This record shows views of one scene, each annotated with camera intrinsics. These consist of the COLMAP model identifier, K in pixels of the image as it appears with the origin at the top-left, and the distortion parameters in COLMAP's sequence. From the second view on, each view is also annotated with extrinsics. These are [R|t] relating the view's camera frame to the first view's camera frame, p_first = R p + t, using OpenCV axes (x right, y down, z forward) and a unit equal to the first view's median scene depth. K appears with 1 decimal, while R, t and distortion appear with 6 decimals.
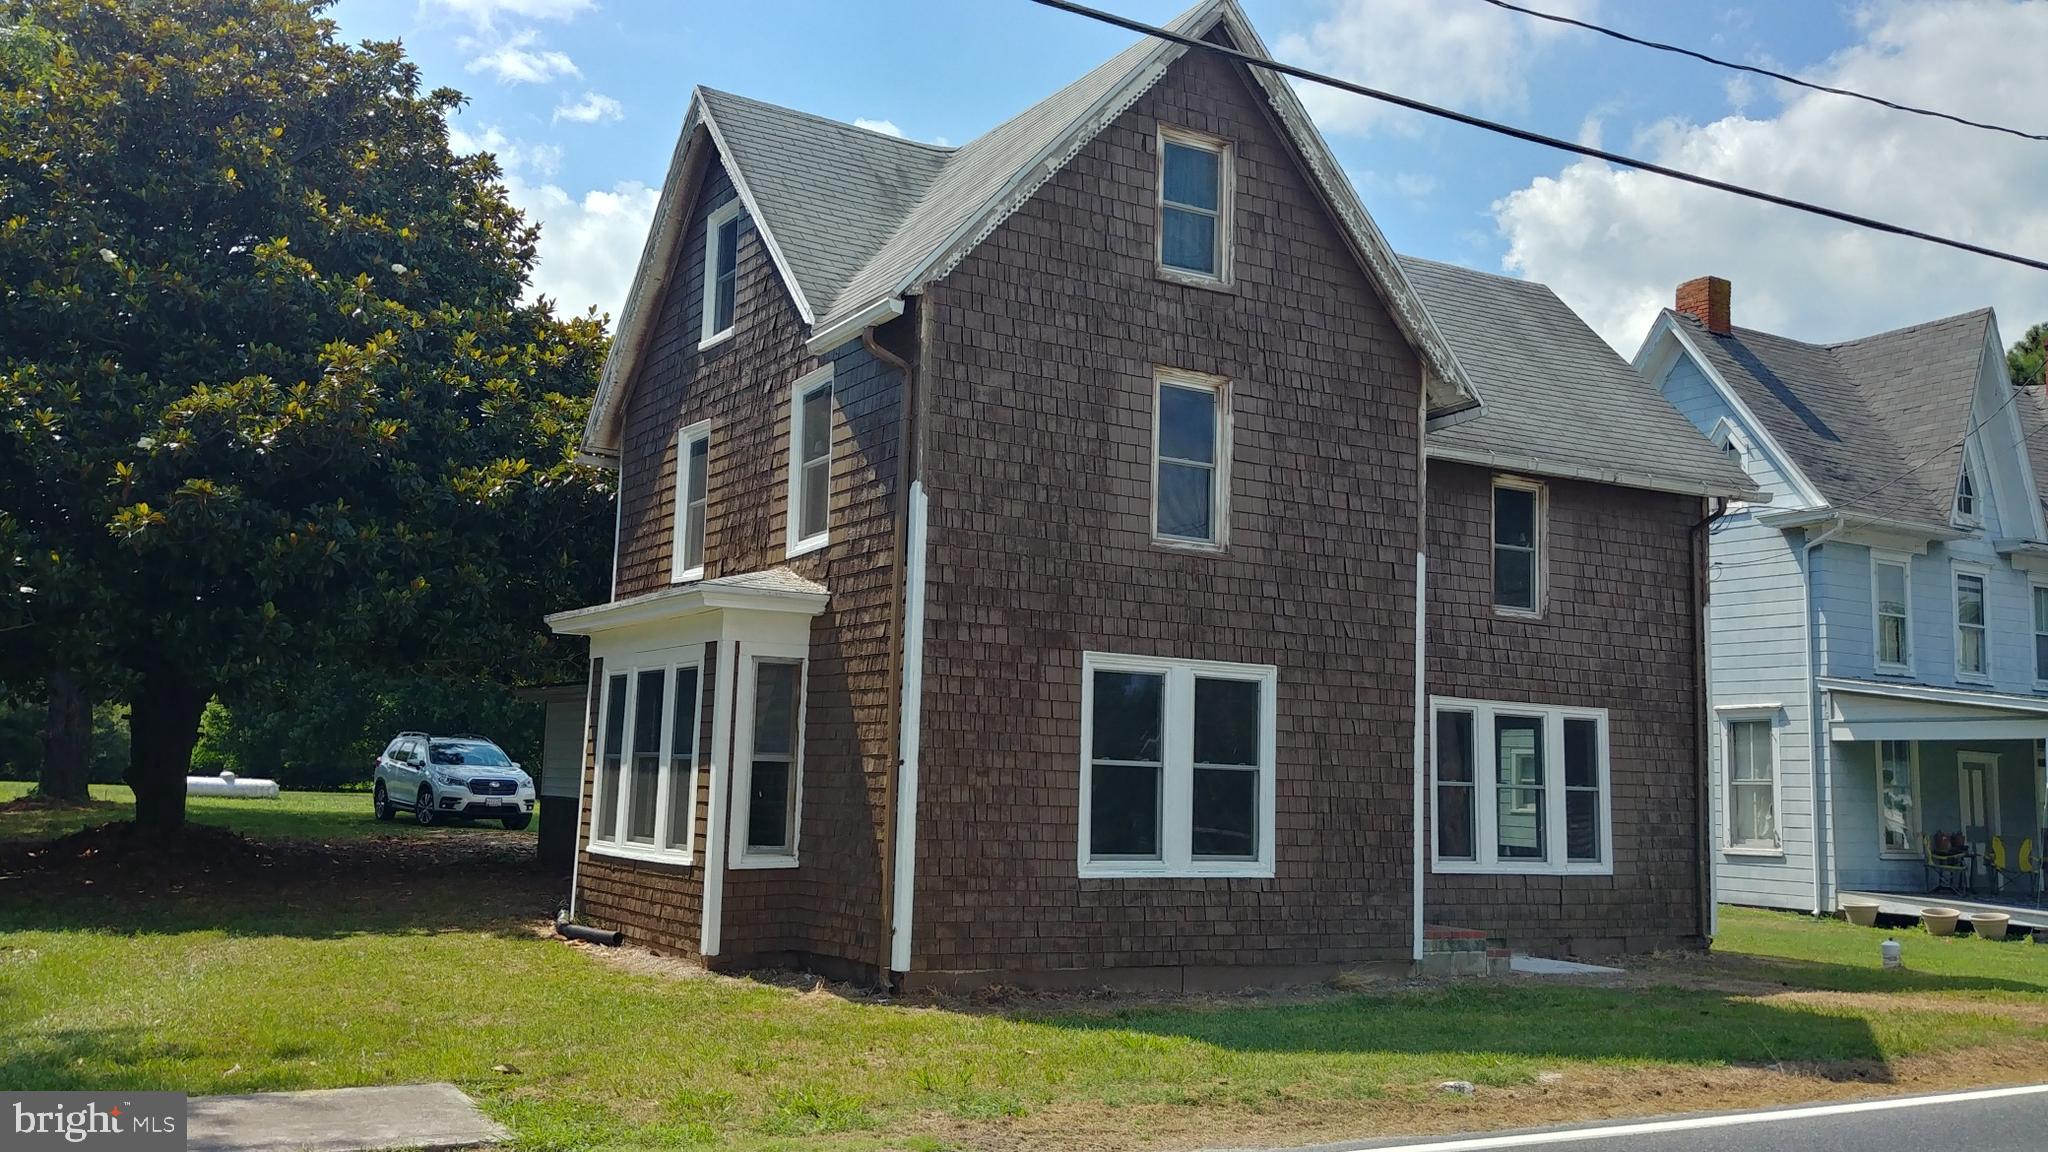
lens RADIAL K [[1541.7, 0, 1024.0], [0, 1541.7, 576.0], [0, 0, 1]] dist [0.142033, -0.001127]
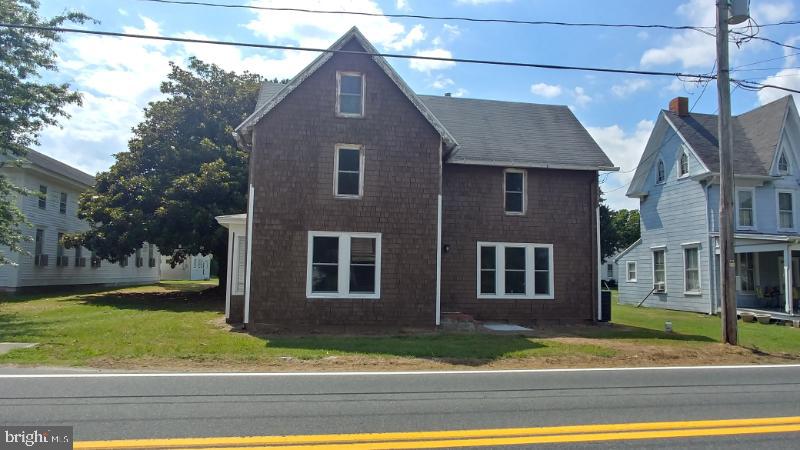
lens RADIAL K [[423.6, 0, 400.0], [0, 423.6, 225.0], [0, 0, 1]] dist [0.019671, 0.000391]
pose [[0.937018, -0.049743, -0.345720, 0.473055], [0.053350, 0.998575, 0.000919, 0.040250], [0.345182, -0.019305, 0.938337, 0.181951]]
